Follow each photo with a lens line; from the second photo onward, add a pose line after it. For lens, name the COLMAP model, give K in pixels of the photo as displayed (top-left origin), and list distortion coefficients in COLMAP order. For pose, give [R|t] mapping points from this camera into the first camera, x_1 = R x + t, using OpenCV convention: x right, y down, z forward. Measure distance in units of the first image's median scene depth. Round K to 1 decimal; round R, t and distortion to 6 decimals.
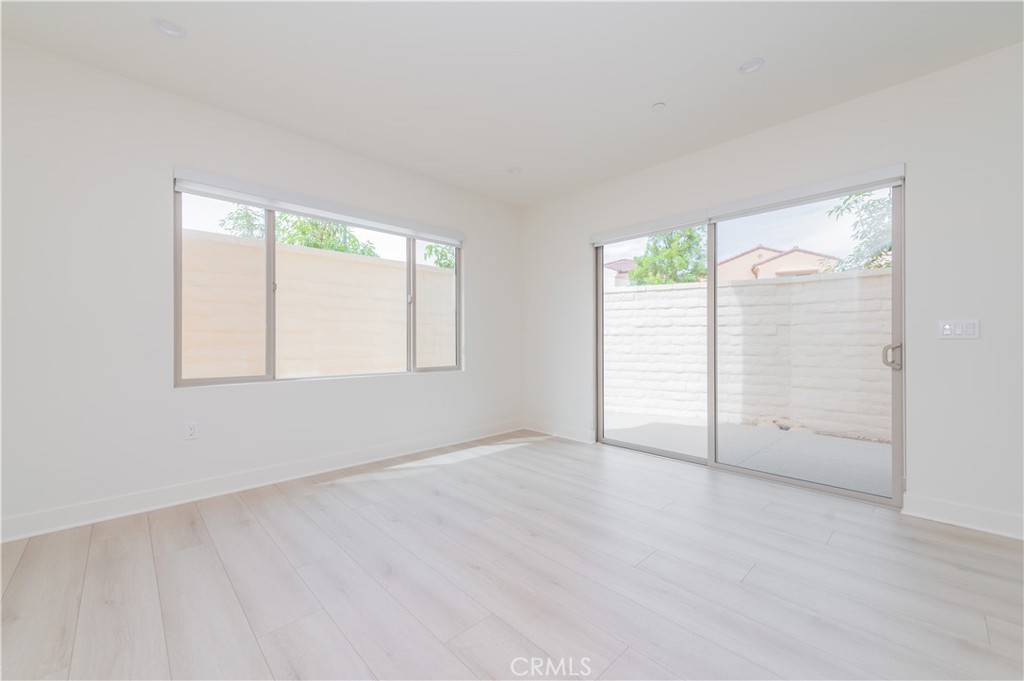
lens RADIAL K [[404.7, 0, 508.8], [0, 404.7, 342.4], [0, 0, 1]] dist [0.016506, -0.001610]
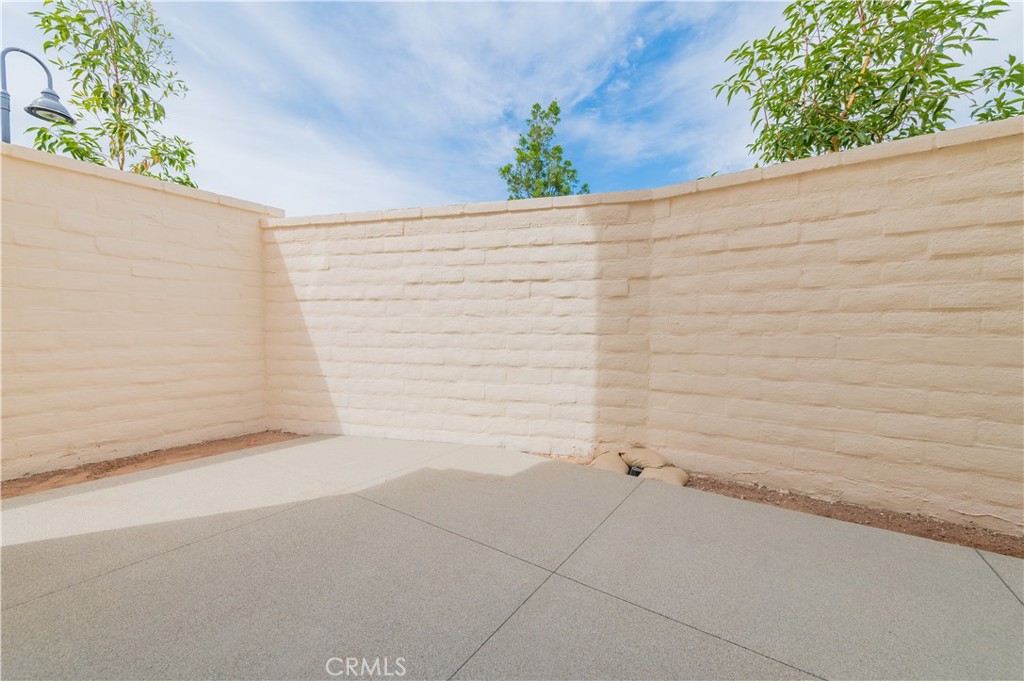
lens RADIAL K [[404.7, 0, 507.6], [0, 404.7, 340.3], [0, 0, 1]] dist [0.016506, -0.001610]
pose [[0.979488, -0.004989, 0.201441, 0.387504], [-0.001642, 0.999463, 0.032738, 0.023237], [-0.201496, -0.032397, 0.978953, 0.494379]]
